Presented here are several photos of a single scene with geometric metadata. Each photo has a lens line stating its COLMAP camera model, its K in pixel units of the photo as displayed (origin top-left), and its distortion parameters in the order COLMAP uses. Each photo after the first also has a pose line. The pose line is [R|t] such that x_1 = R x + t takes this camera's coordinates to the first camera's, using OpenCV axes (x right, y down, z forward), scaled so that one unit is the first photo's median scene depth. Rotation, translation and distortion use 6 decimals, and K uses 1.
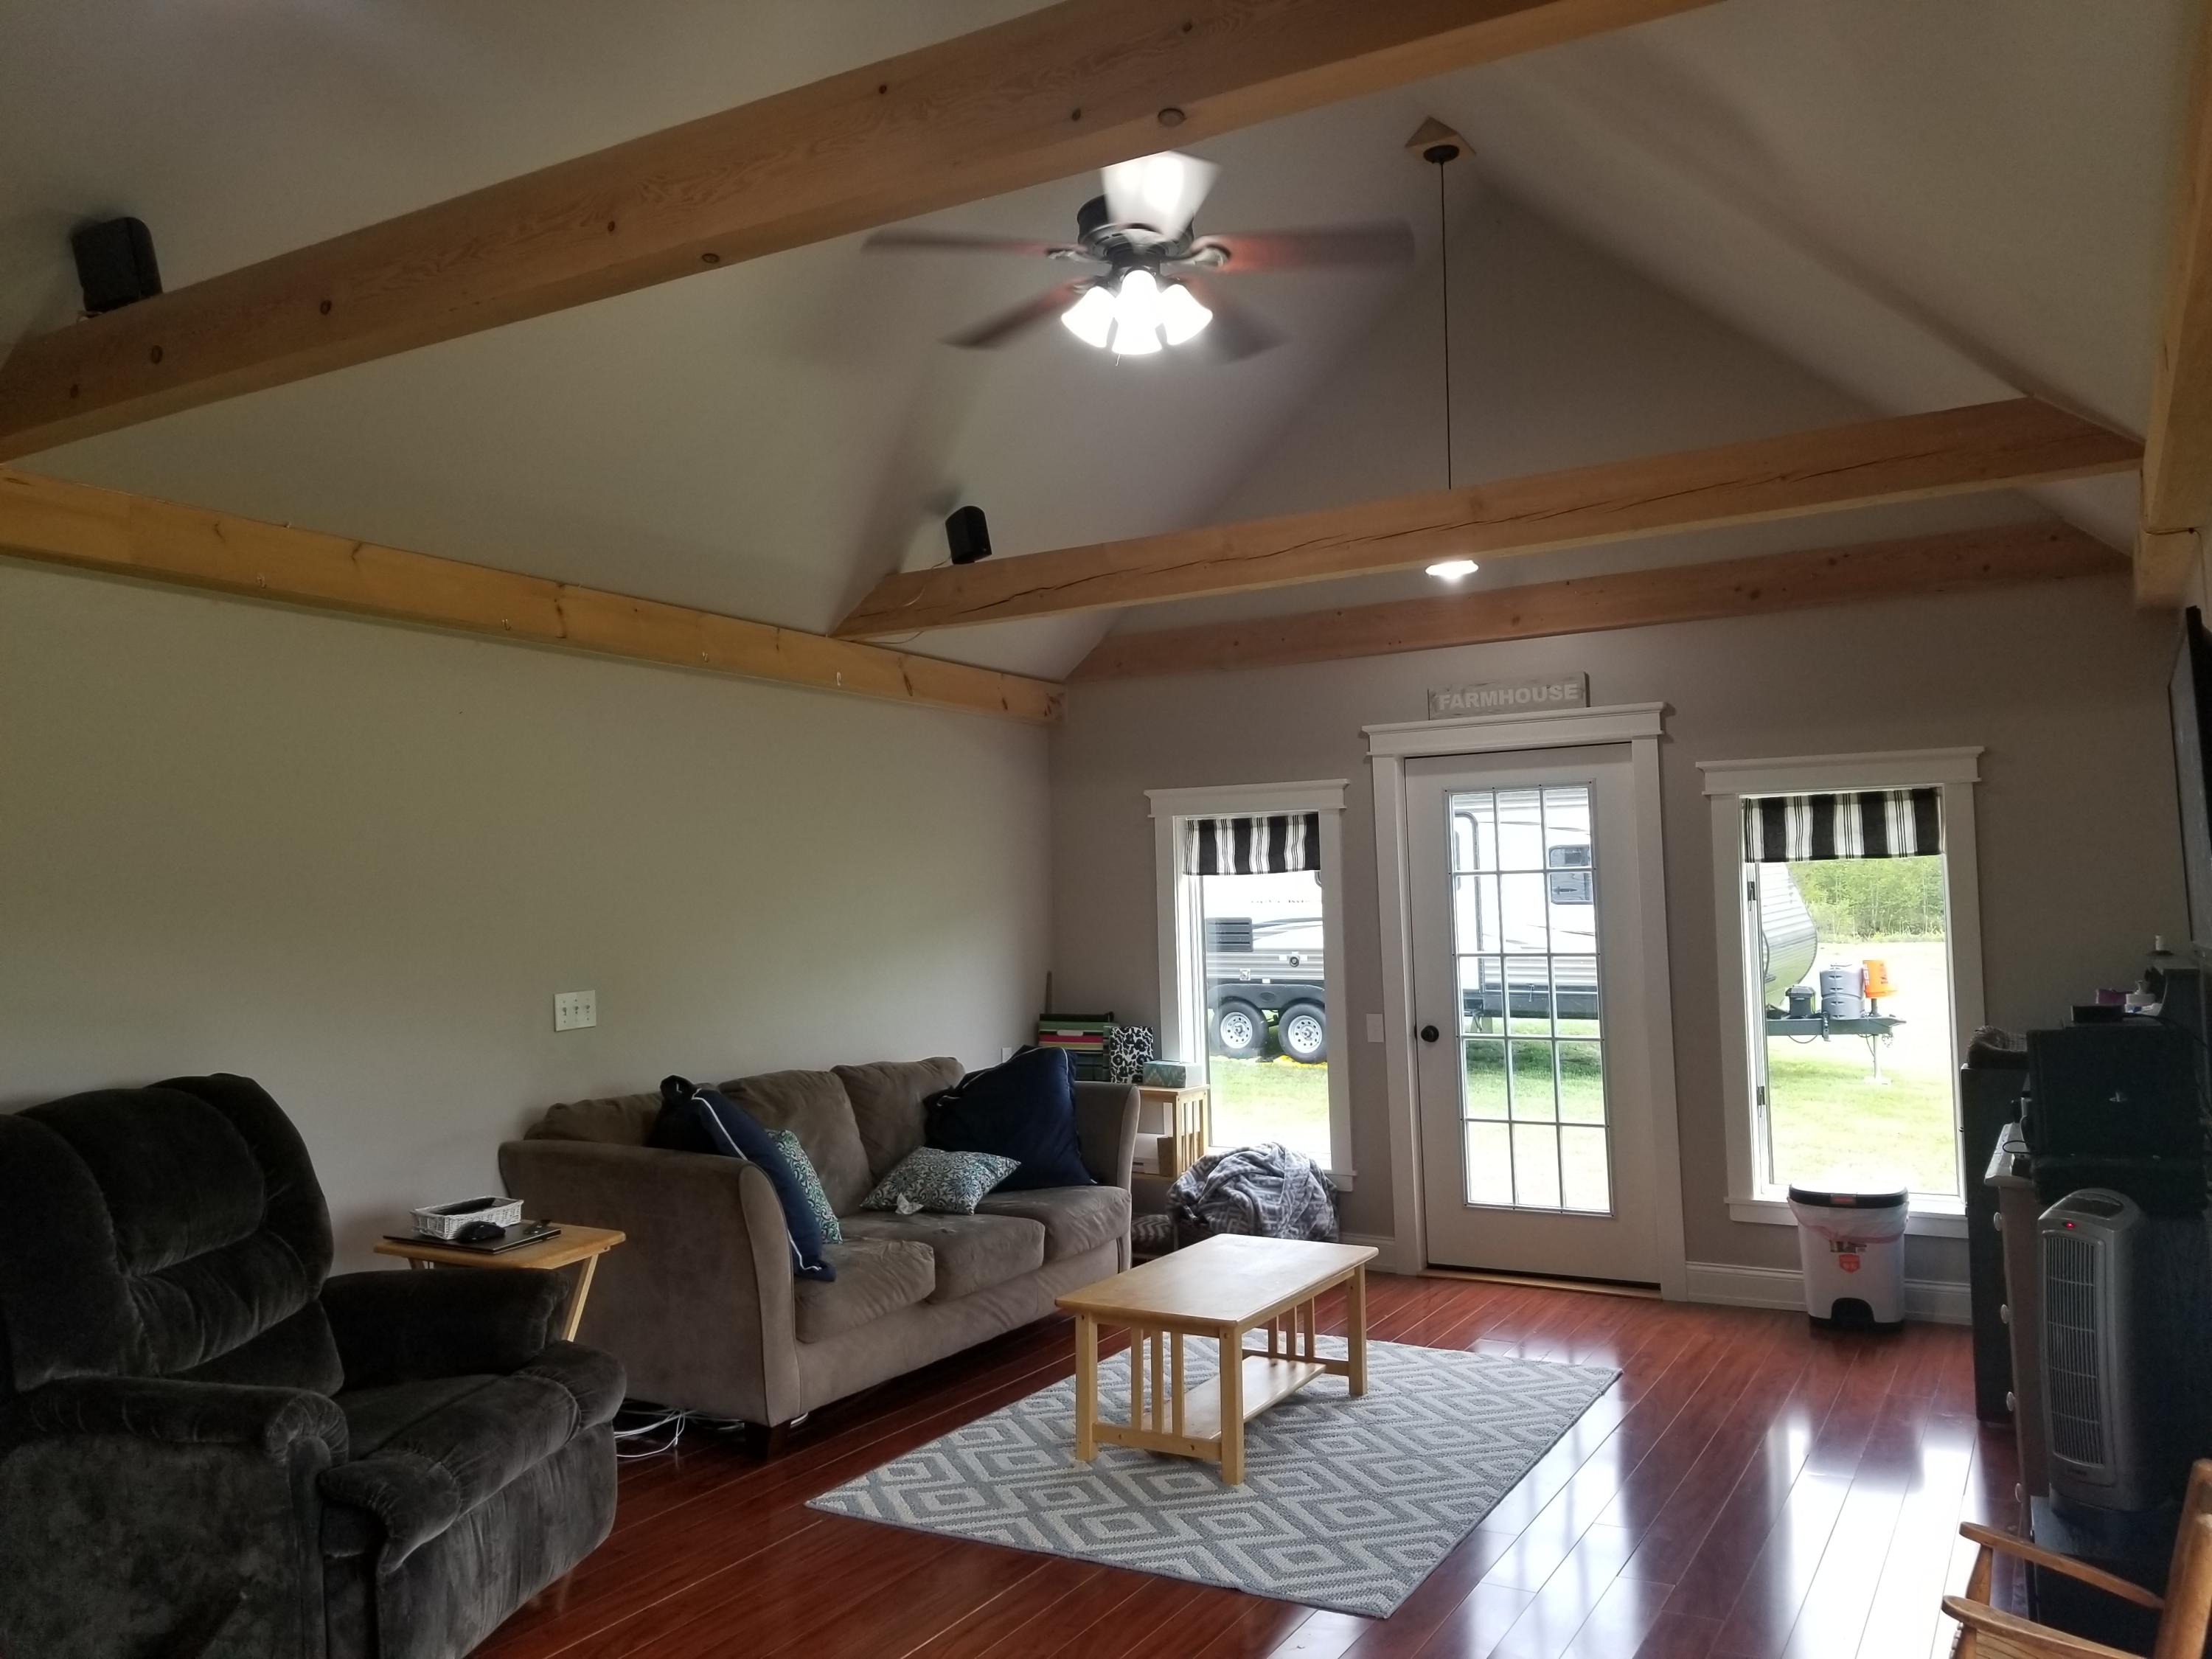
lens RADIAL K [[1713.4, 0, 1106.0], [0, 1713.4, 829.5], [0, 0, 1]] dist [0.055702, -0.098009]
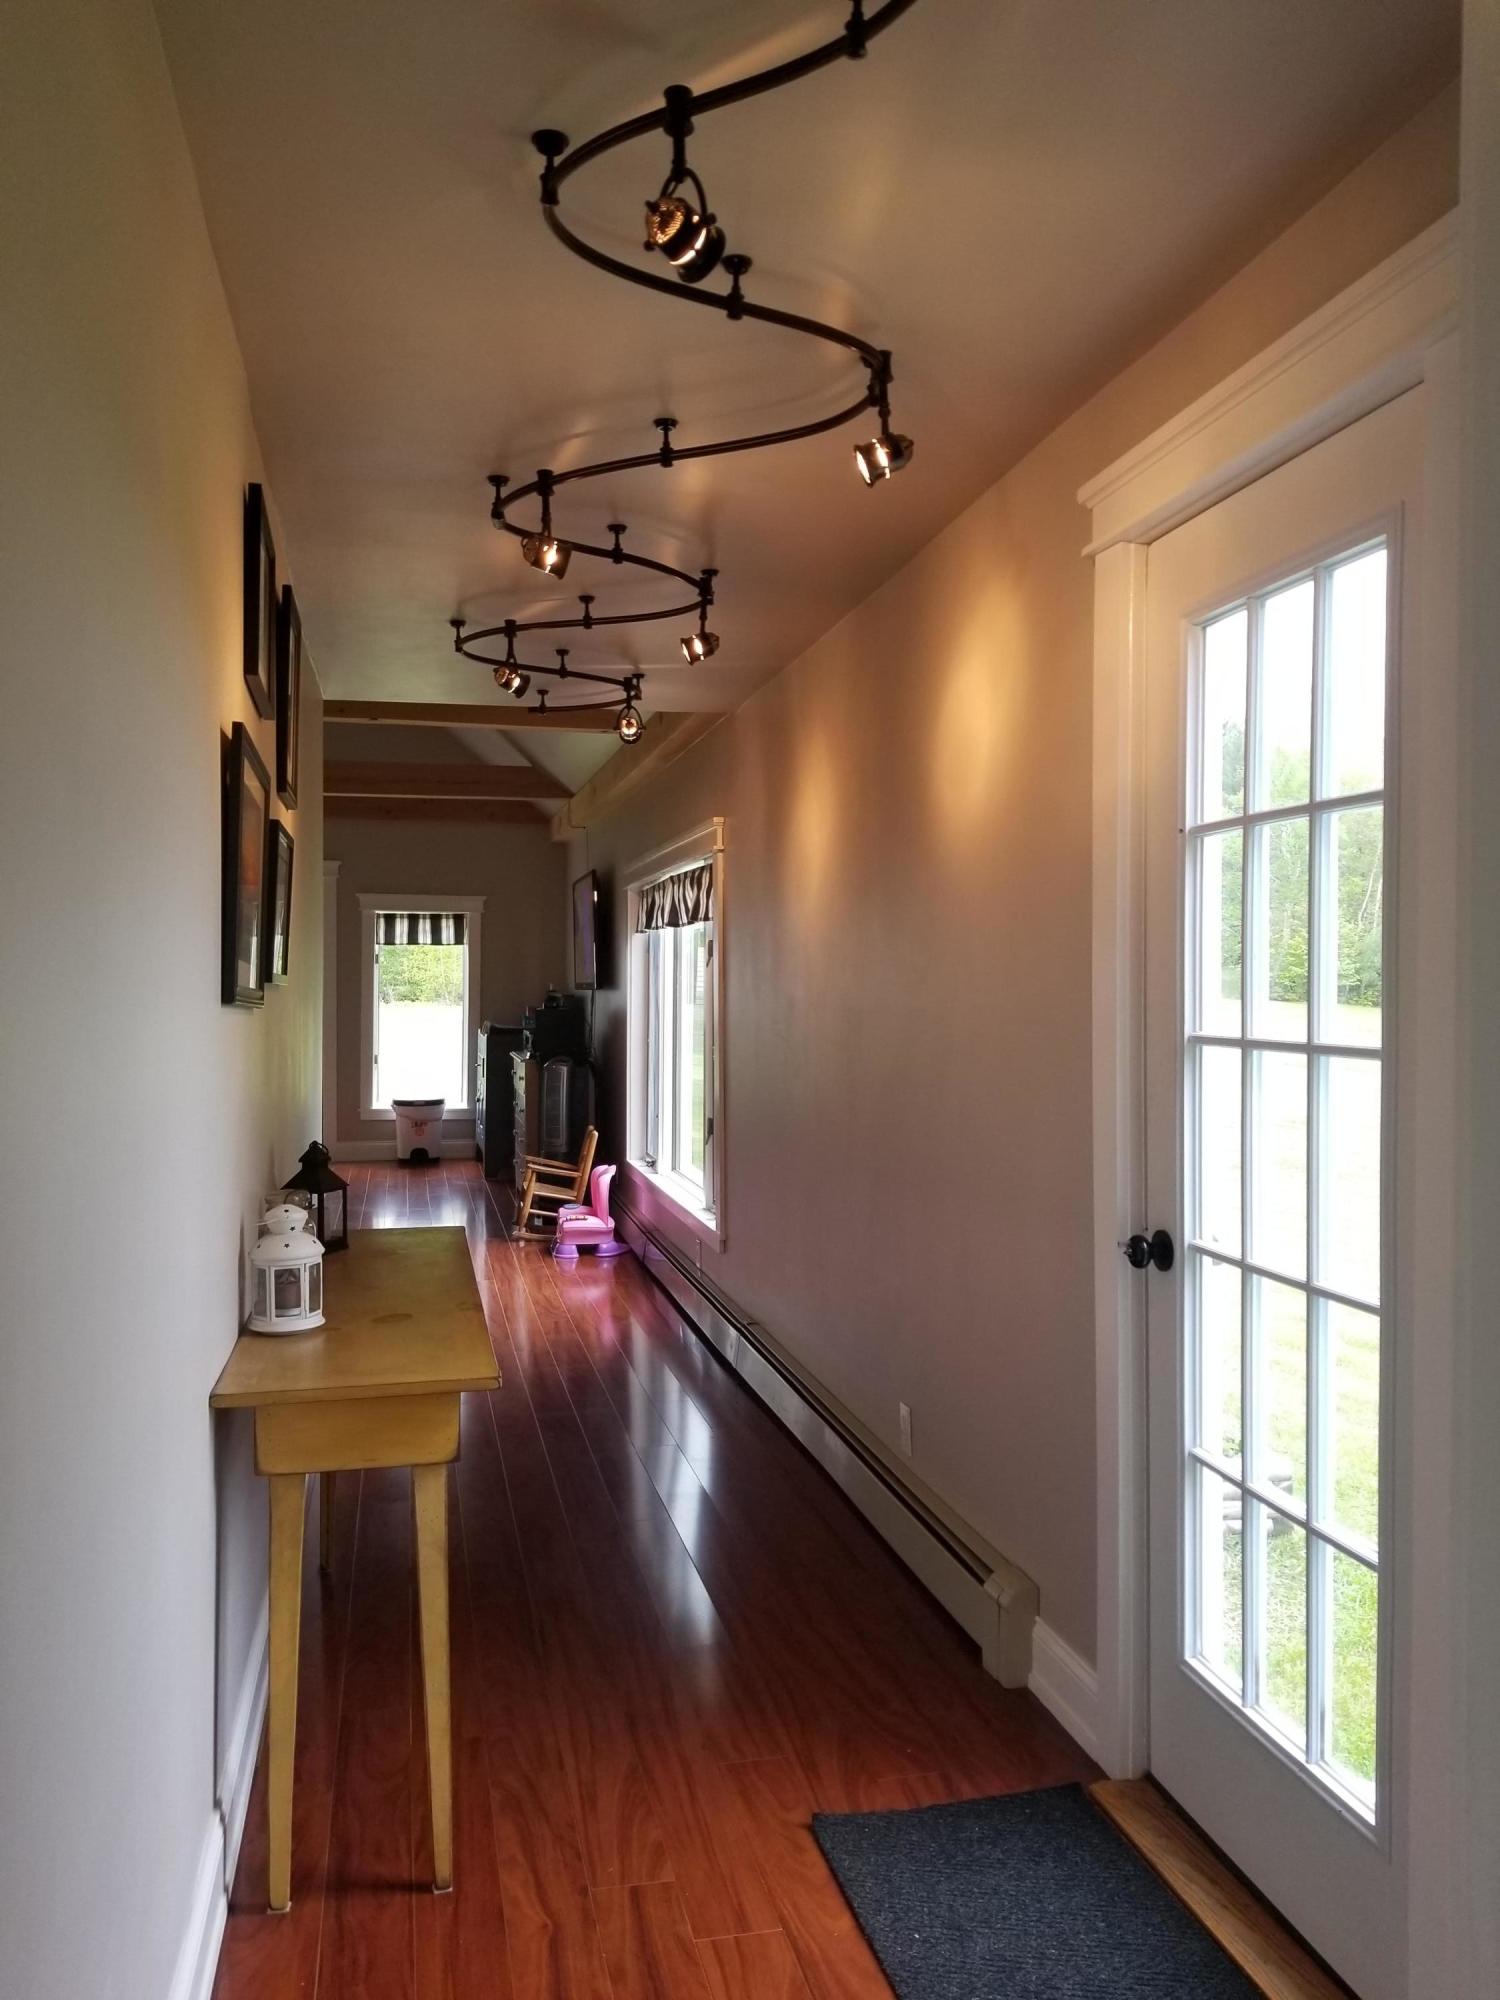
lens RADIAL K [[1549.2, 0, 750.0], [0, 1549.2, 1000.0], [0, 0, 1]] dist [0.055702, -0.098009]
pose [[0.736347, 0.026190, 0.676097, -0.560733], [-0.060399, 0.997806, 0.027129, 0.009001], [-0.673903, -0.060812, 0.736313, -0.671253]]
